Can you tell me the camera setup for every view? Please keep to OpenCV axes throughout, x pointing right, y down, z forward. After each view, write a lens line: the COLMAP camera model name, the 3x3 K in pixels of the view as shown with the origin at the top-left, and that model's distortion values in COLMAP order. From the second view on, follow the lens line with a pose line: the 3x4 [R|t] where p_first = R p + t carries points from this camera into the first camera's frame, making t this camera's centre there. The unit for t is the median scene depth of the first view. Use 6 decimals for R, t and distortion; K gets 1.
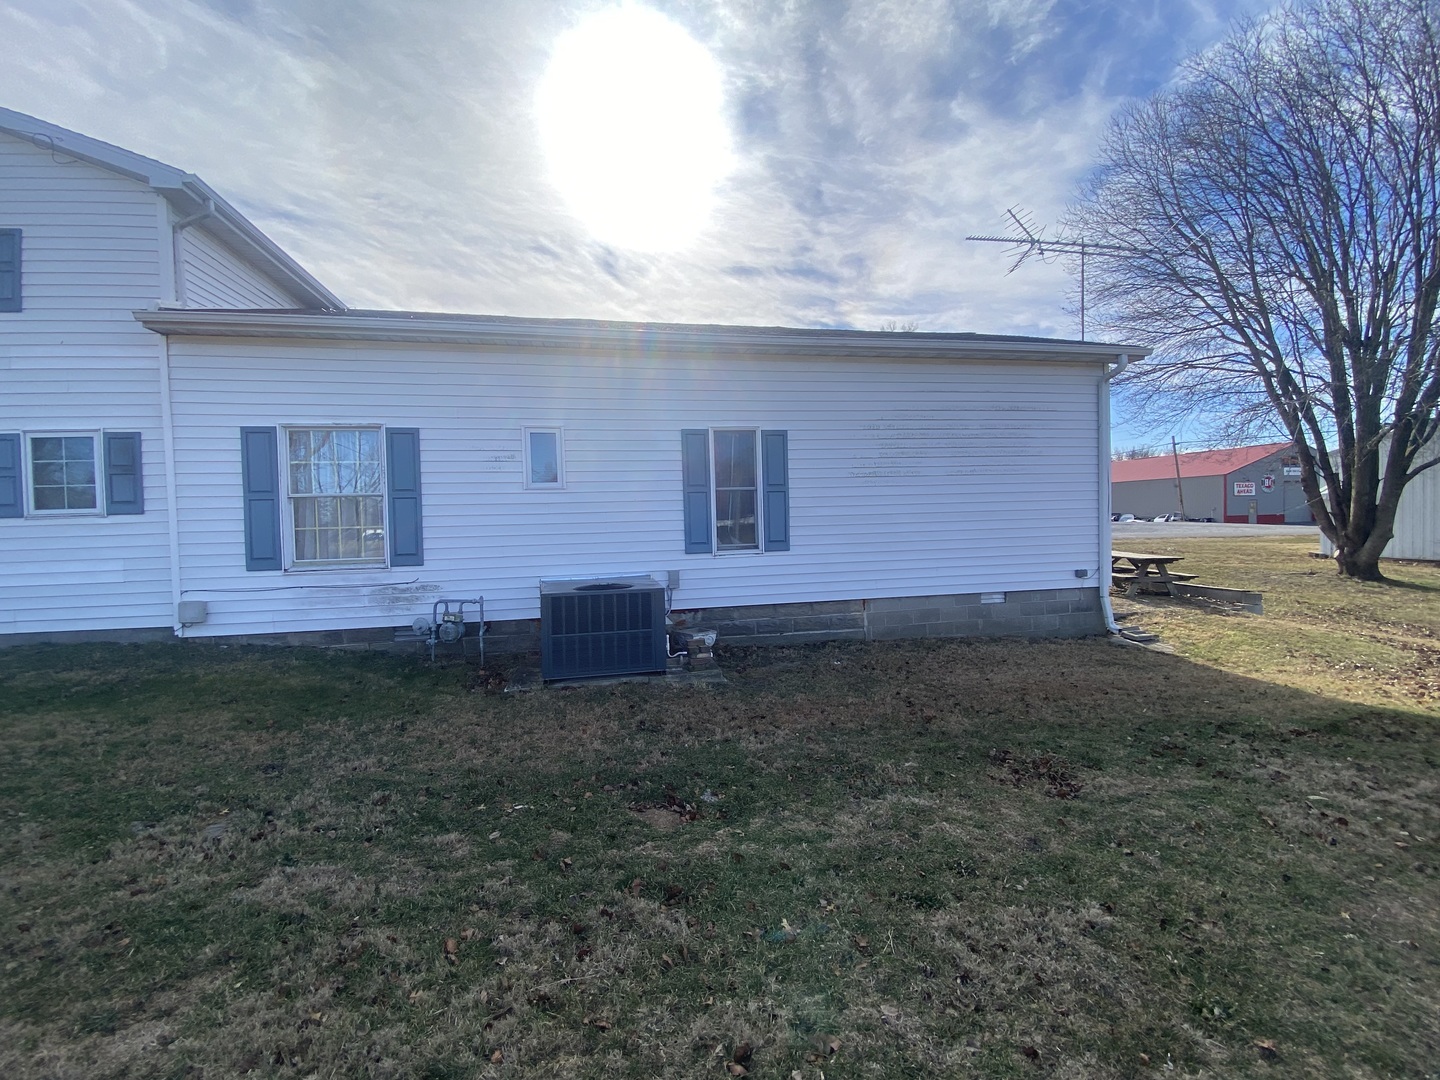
lens RADIAL K [[622.7, 0, 720.0], [0, 622.7, 540.0], [0, 0, 1]] dist [0.018757, -0.019651]
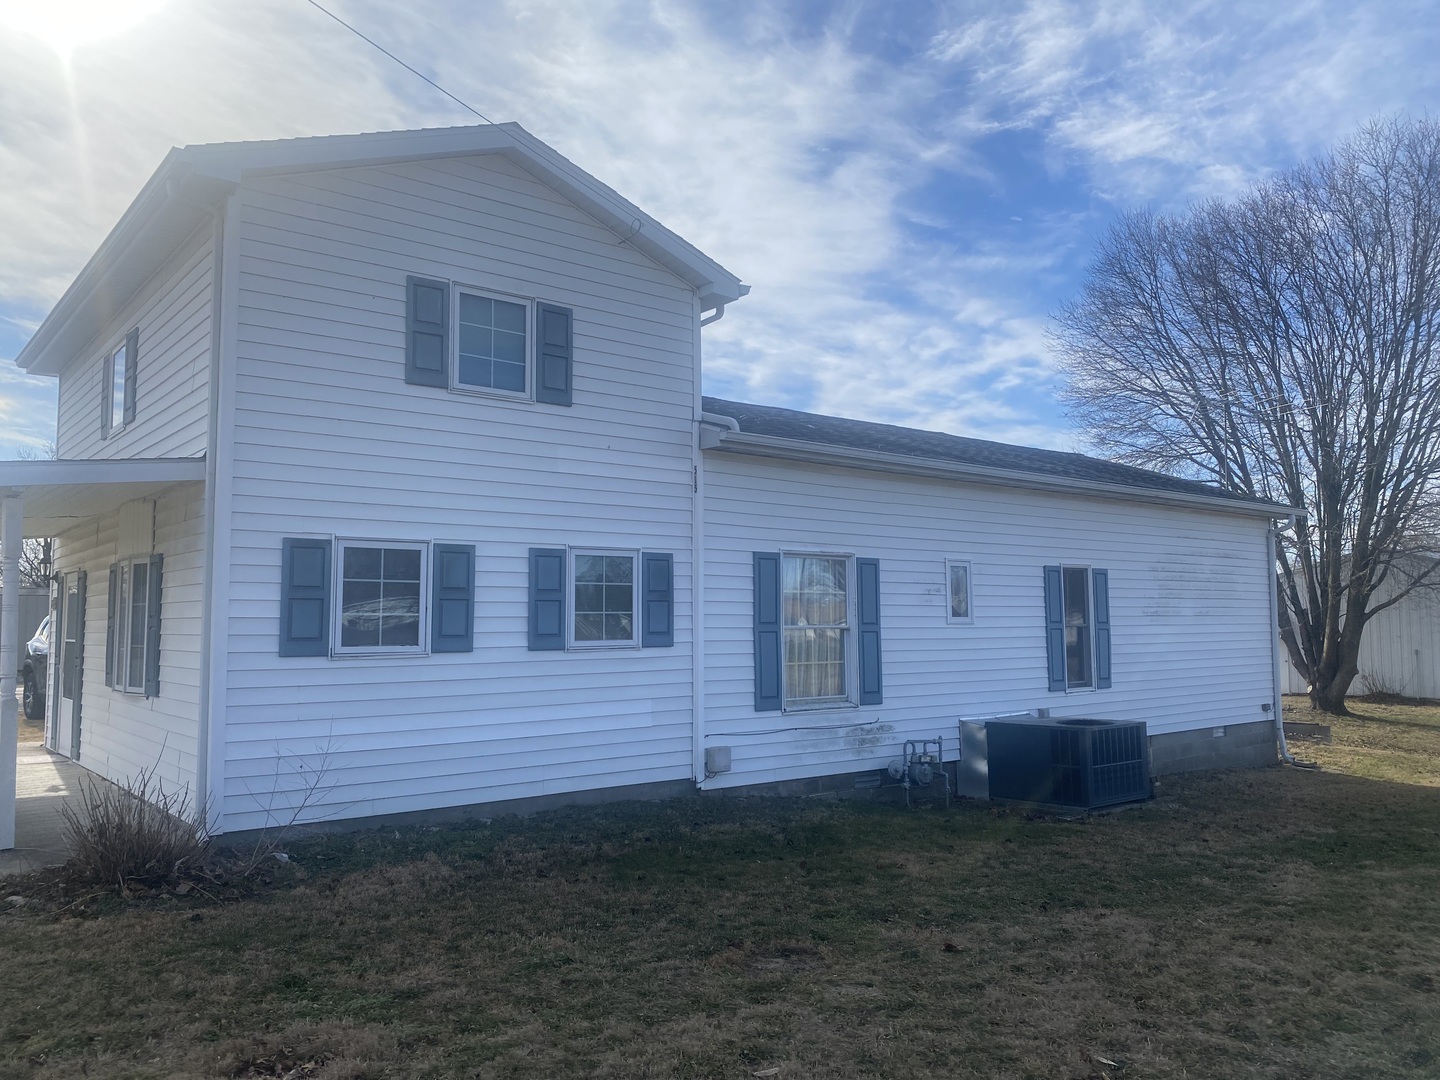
lens RADIAL K [[1146.5, 0, 722.6], [0, 1146.5, 532.7], [0, 0, 1]] dist [0.015293, -0.001585]
pose [[0.881011, 0.058705, 0.469440, -1.531480], [-0.001672, 0.992652, -0.120996, -0.005878], [-0.473093, 0.105813, 0.874635, -0.425986]]
